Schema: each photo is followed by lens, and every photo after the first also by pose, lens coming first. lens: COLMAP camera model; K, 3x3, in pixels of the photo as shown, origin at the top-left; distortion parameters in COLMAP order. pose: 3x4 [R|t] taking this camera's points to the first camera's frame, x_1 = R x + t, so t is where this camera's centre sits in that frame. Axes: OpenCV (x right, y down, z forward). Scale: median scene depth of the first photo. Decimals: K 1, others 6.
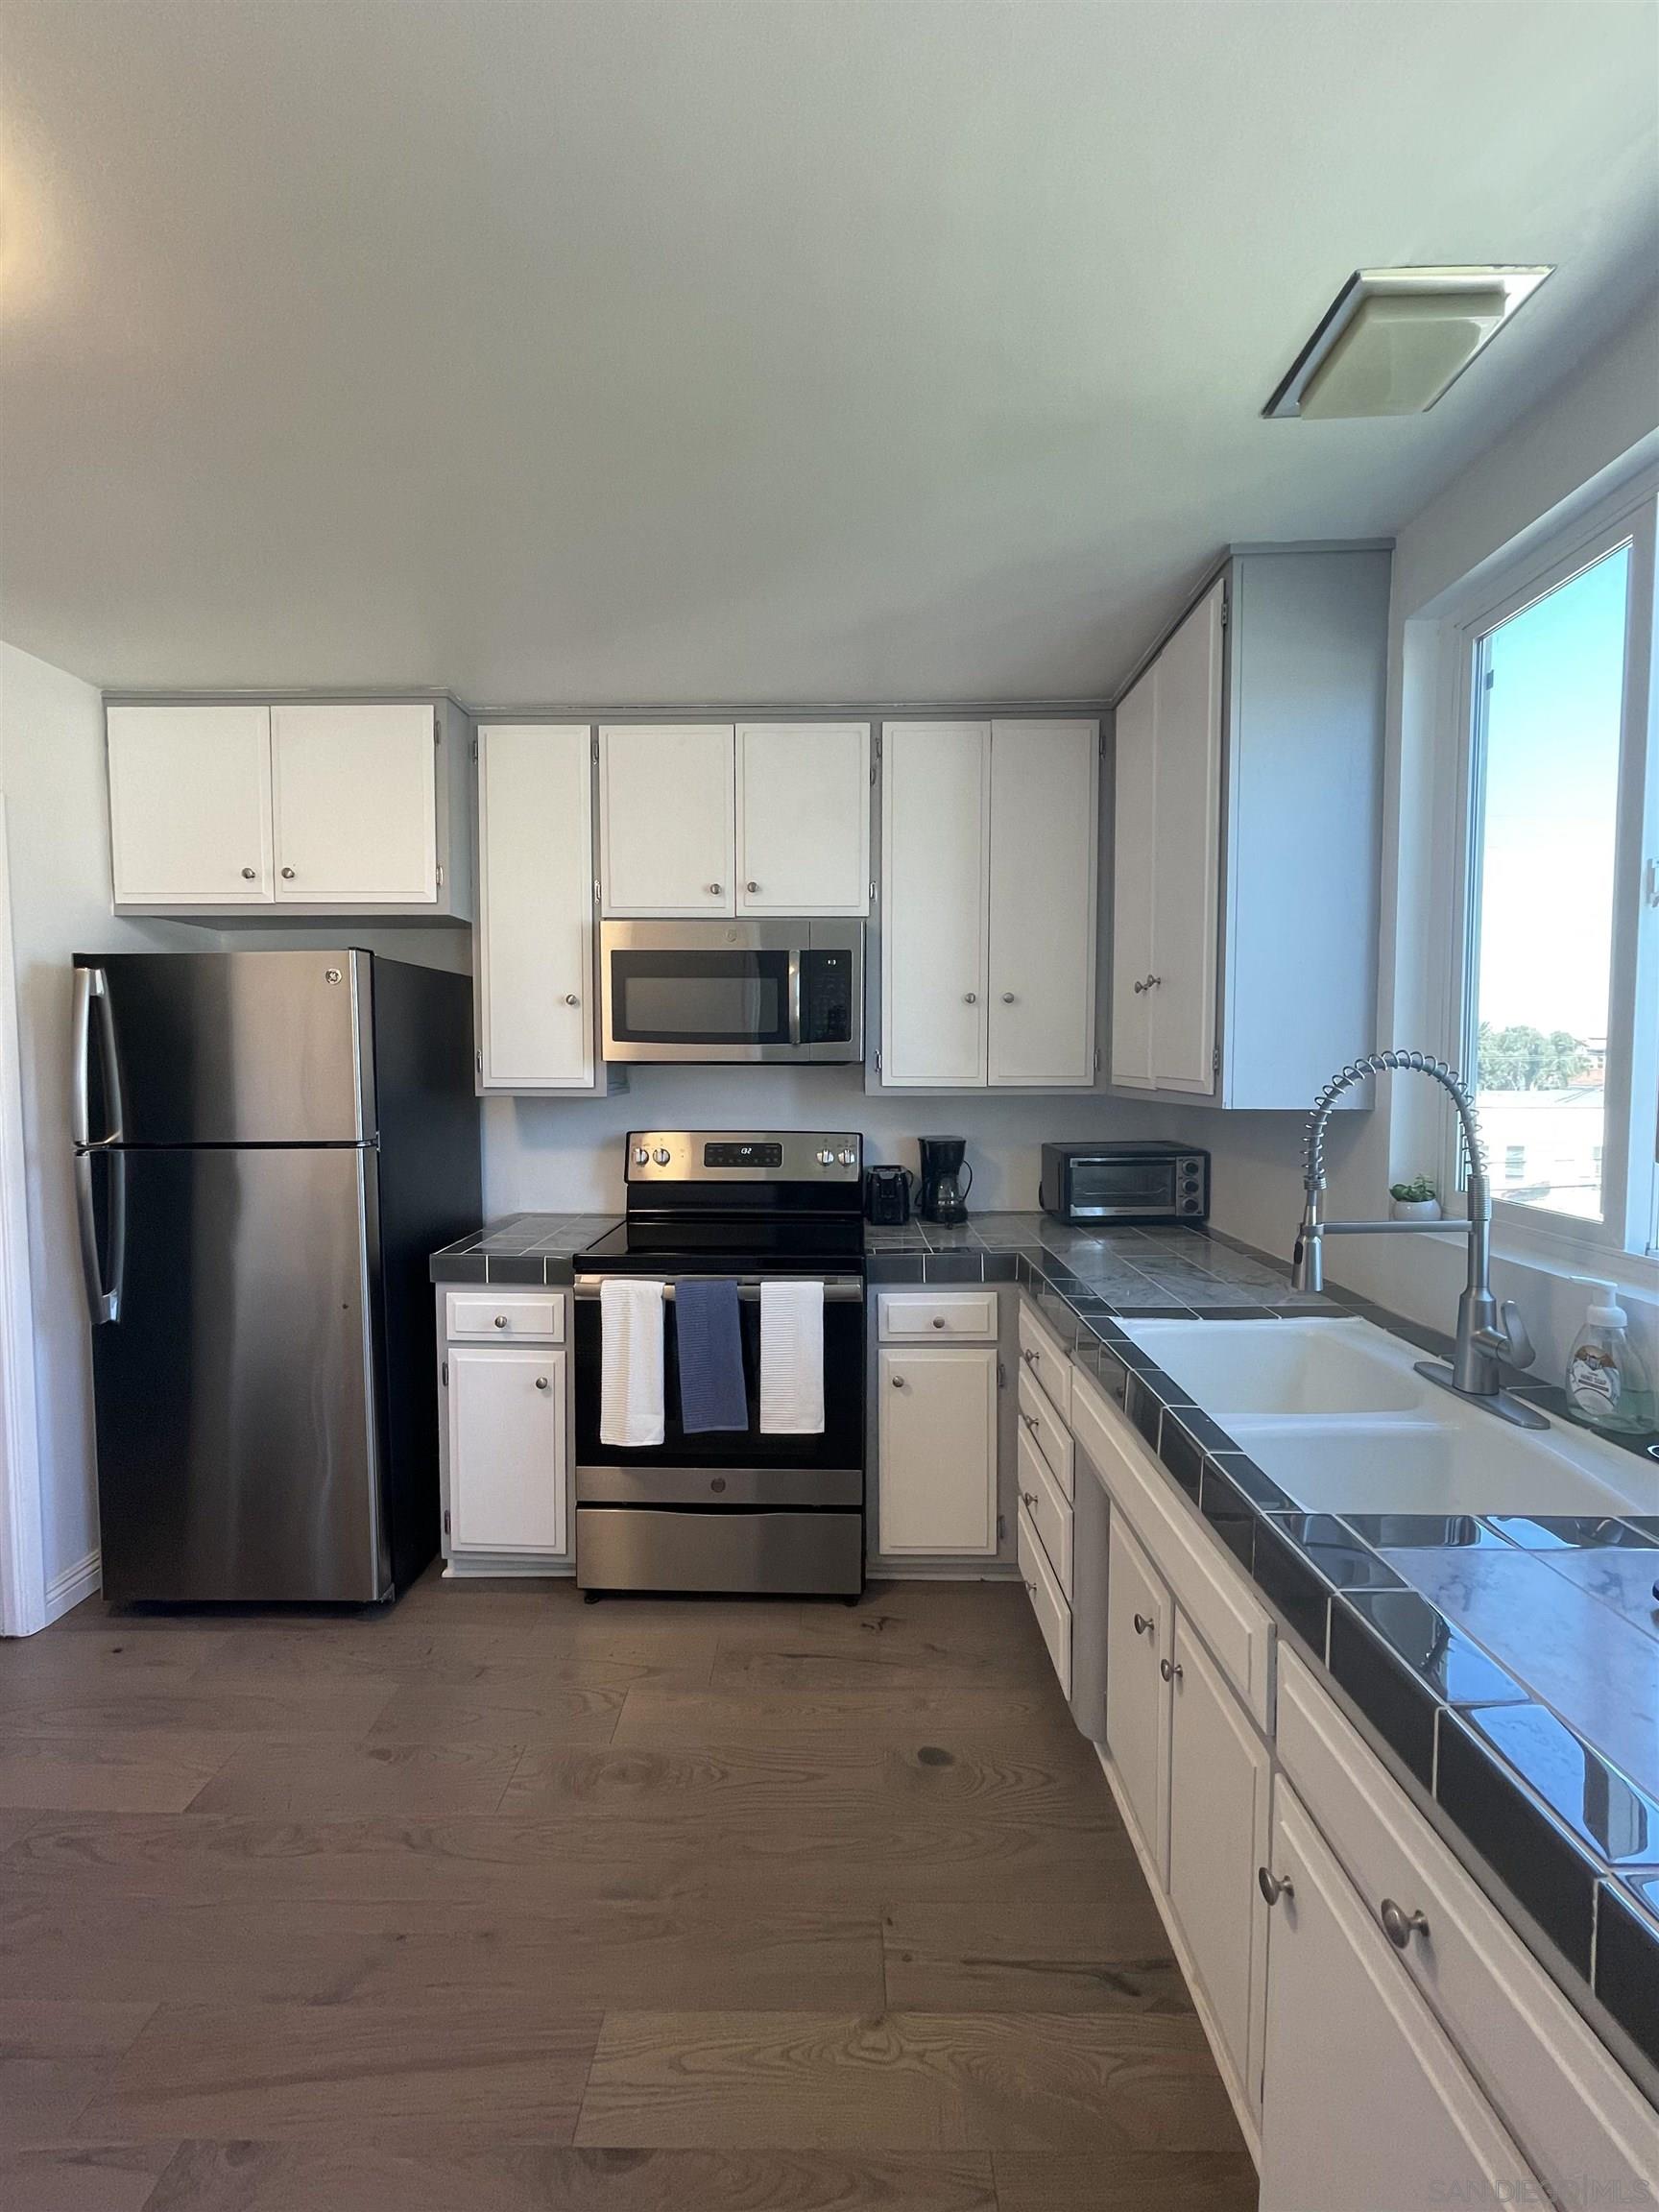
lens RADIAL K [[906.5, 0, 816.8], [0, 906.5, 1099.5], [0, 0, 1]] dist [-0.000006, -0.000362]
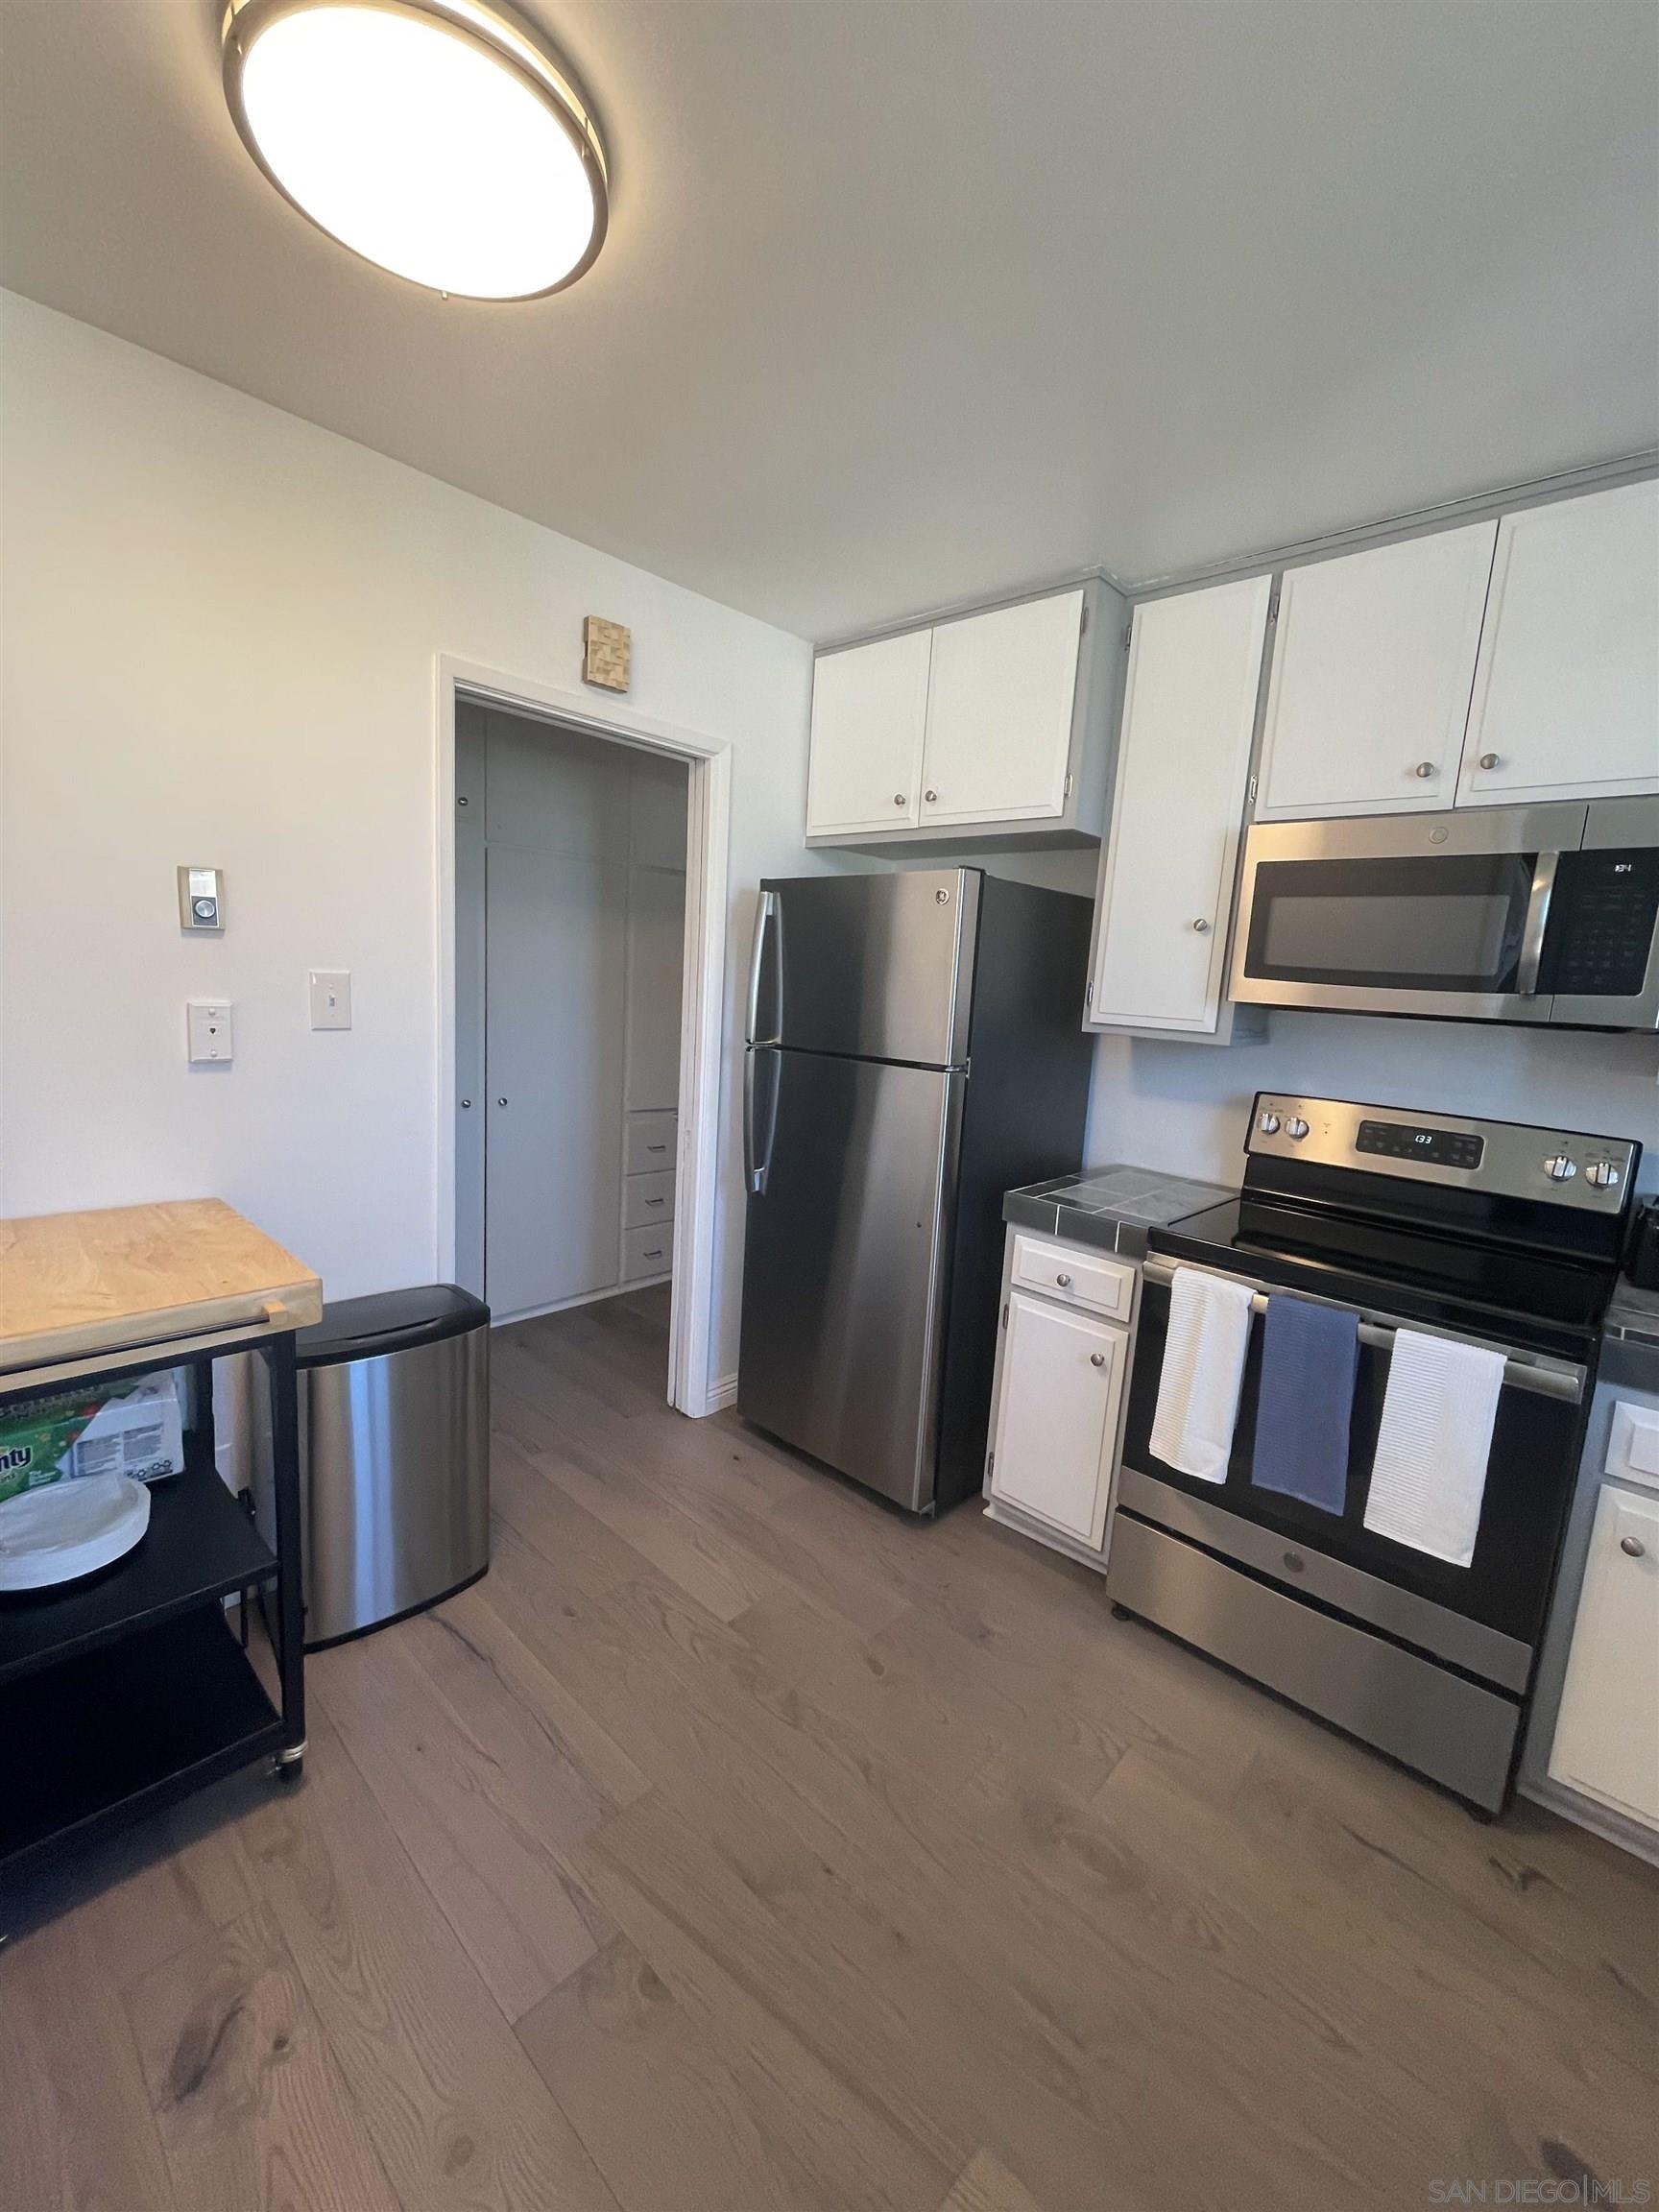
lens RADIAL K [[891.2, 0, 829.2], [0, 891.2, 1101.8], [0, 0, 1]] dist [-0.000092, -0.000014]
pose [[0.744334, 0.140029, -0.652961, 0.035084], [-0.092803, 0.989971, 0.106513, -0.005967], [0.661328, -0.018684, 0.749864, 0.172742]]
